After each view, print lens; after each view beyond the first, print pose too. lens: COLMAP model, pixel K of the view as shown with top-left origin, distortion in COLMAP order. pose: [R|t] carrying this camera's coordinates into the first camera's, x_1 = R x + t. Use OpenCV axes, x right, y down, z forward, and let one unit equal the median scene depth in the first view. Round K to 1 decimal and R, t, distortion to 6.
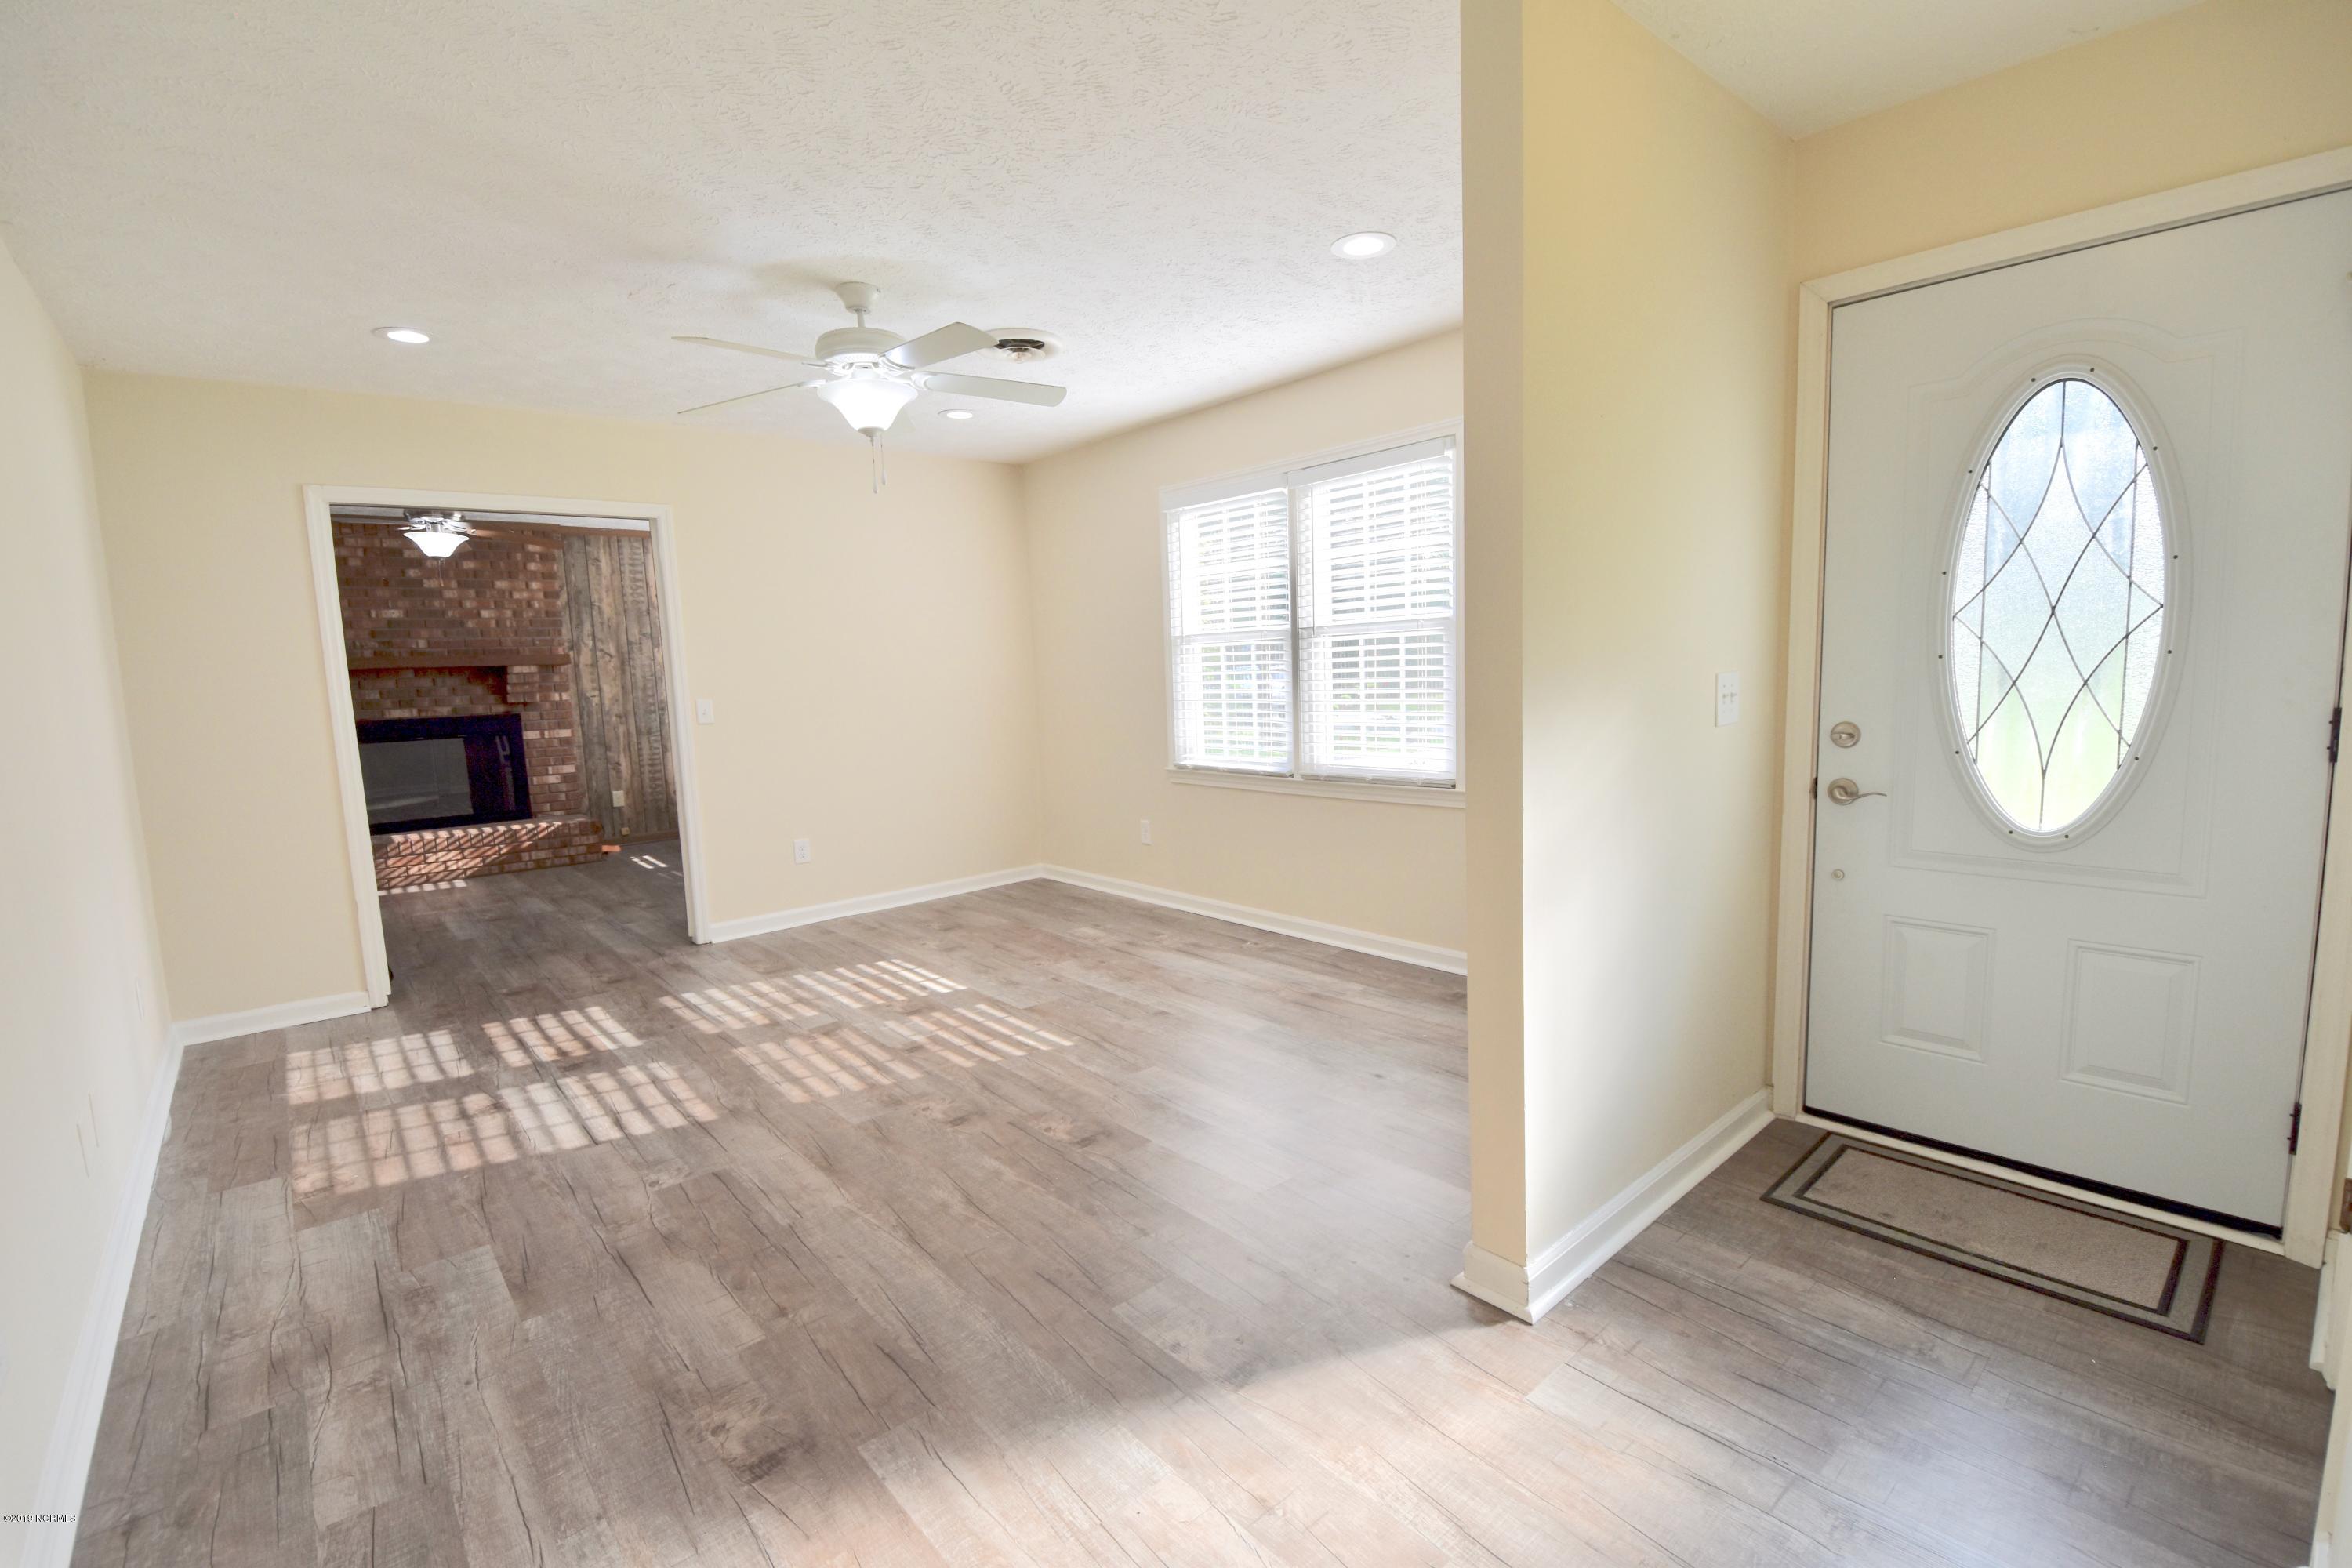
lens RADIAL K [[1042.4, 0, 1180.8], [0, 1042.4, 796.8], [0, 0, 1]] dist [0.017081, -0.027098]
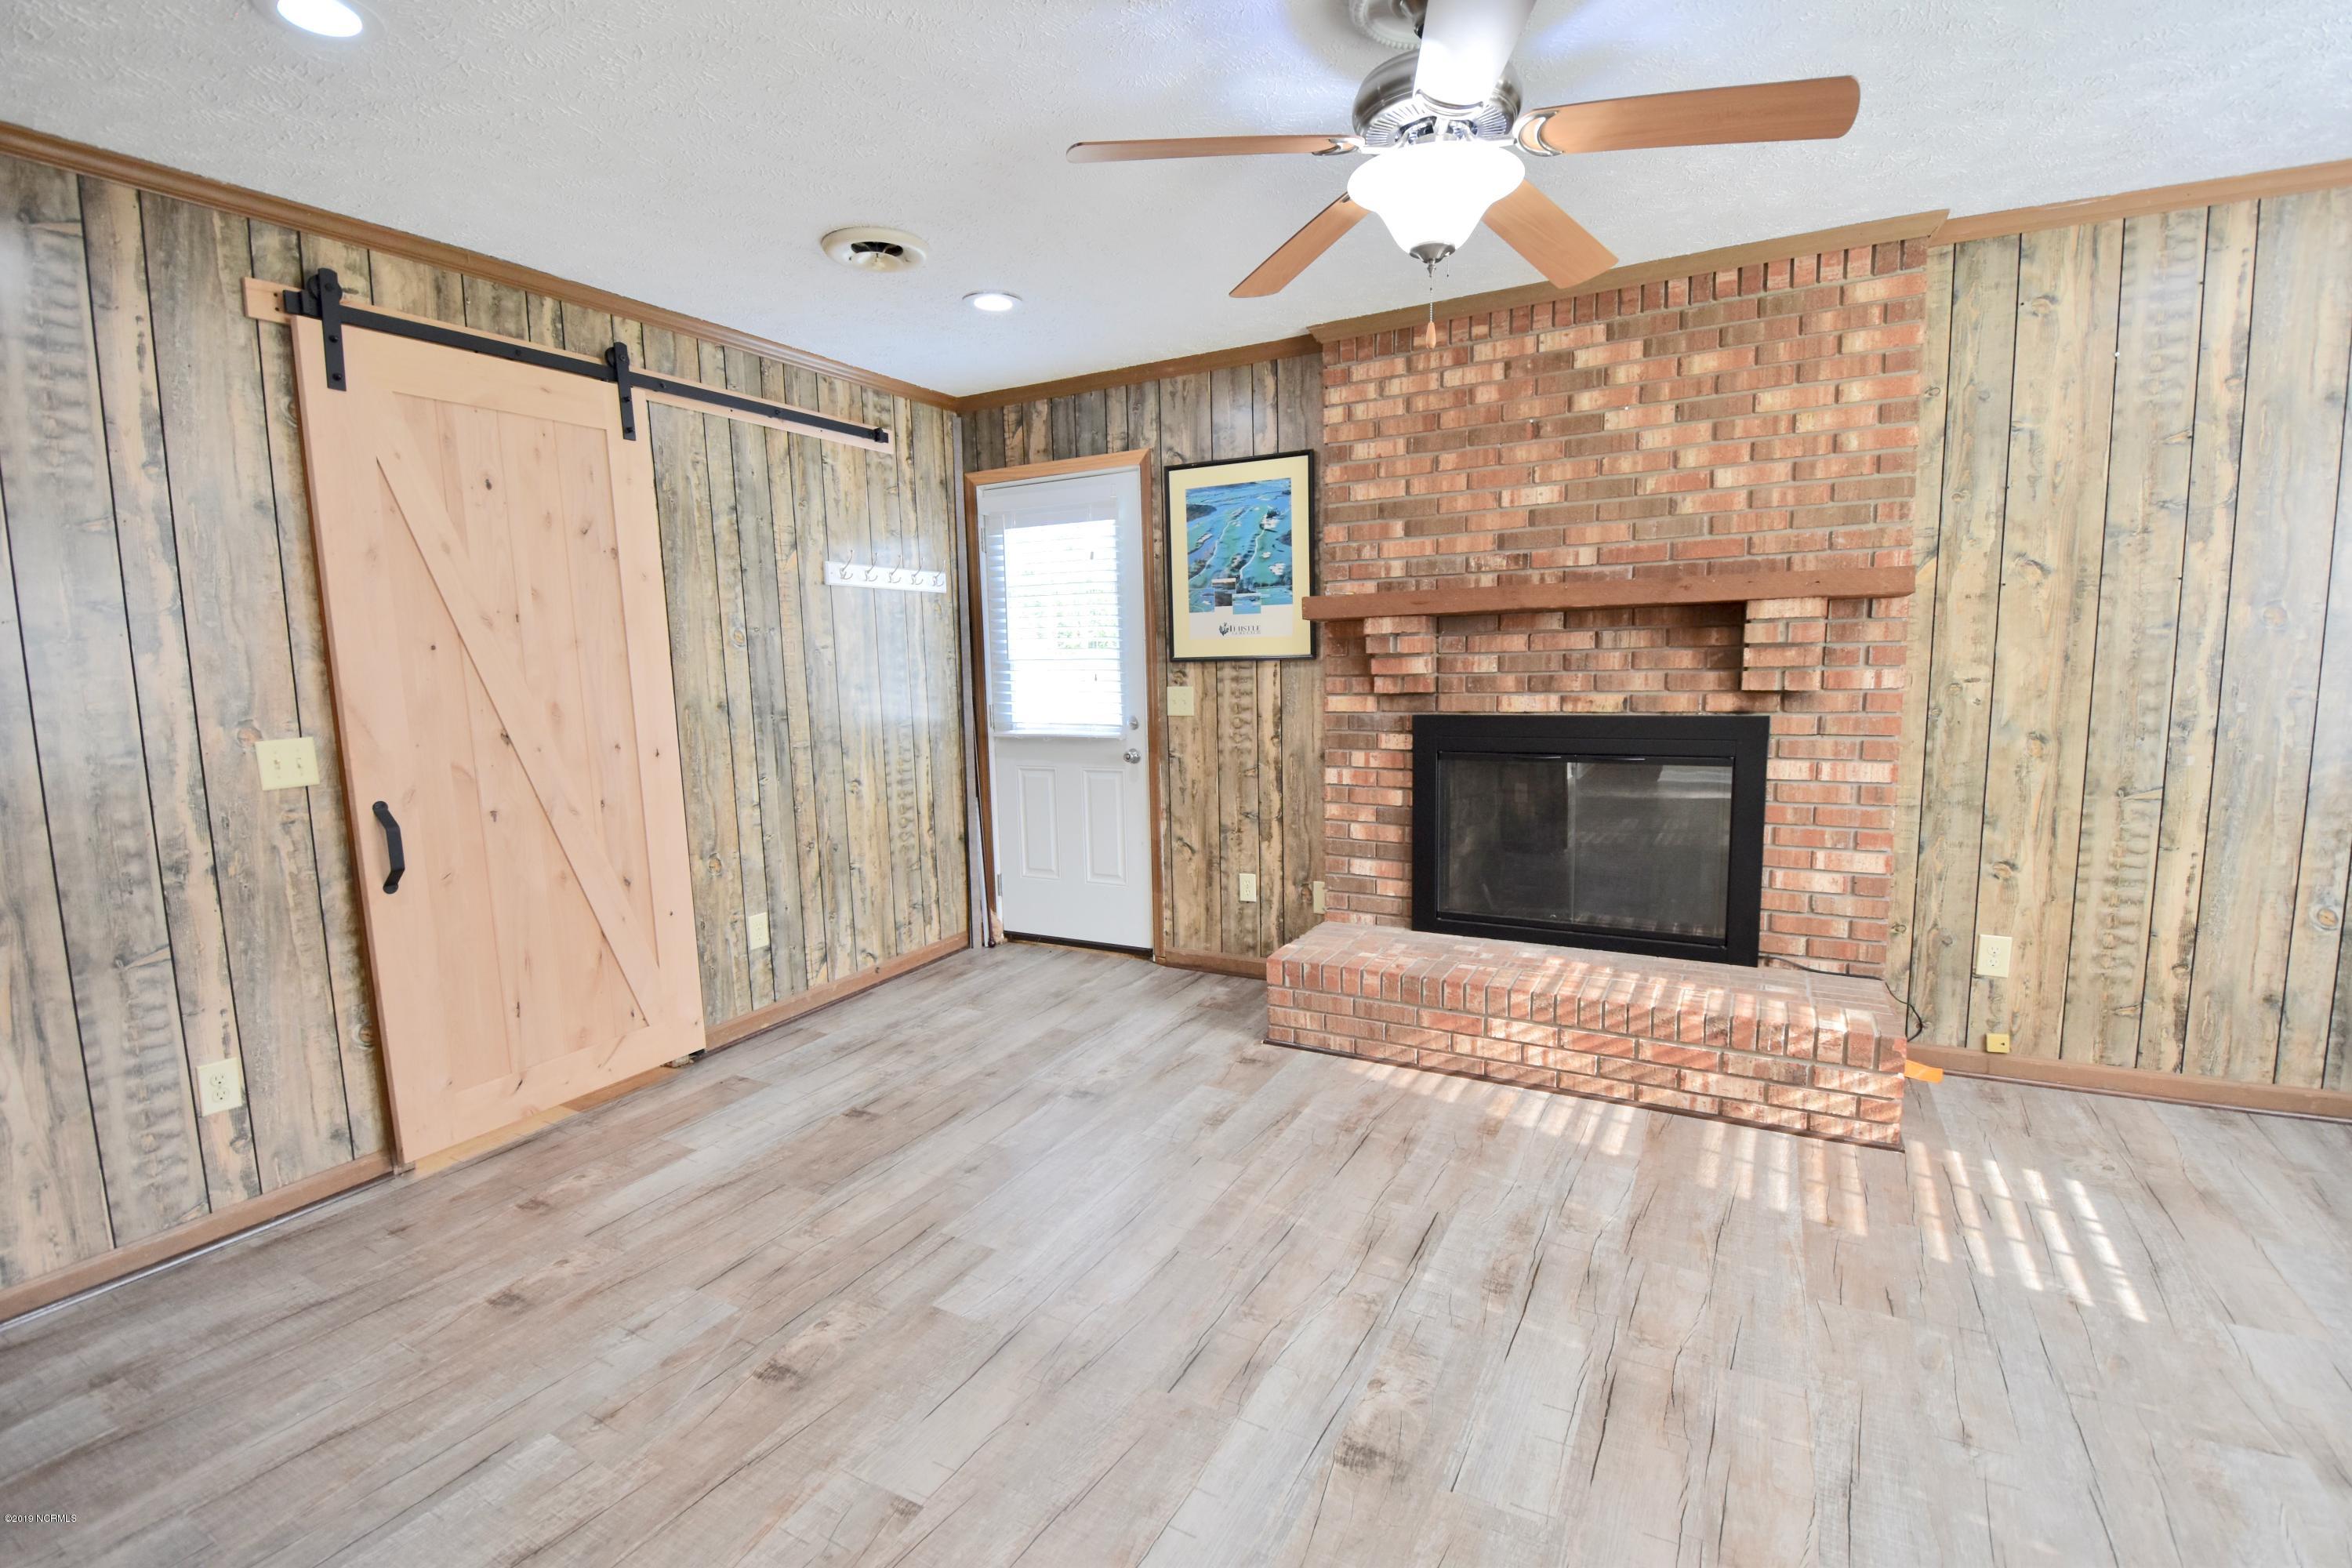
lens RADIAL K [[1042.4, 0, 1180.8], [0, 1042.4, 796.8], [0, 0, 1]] dist [0.017081, -0.027098]
pose [[0.354232, 0.146095, -0.923675, -0.327426], [-0.105747, 0.987644, 0.115658, -0.071840], [0.929159, 0.056706, 0.365305, 0.634024]]
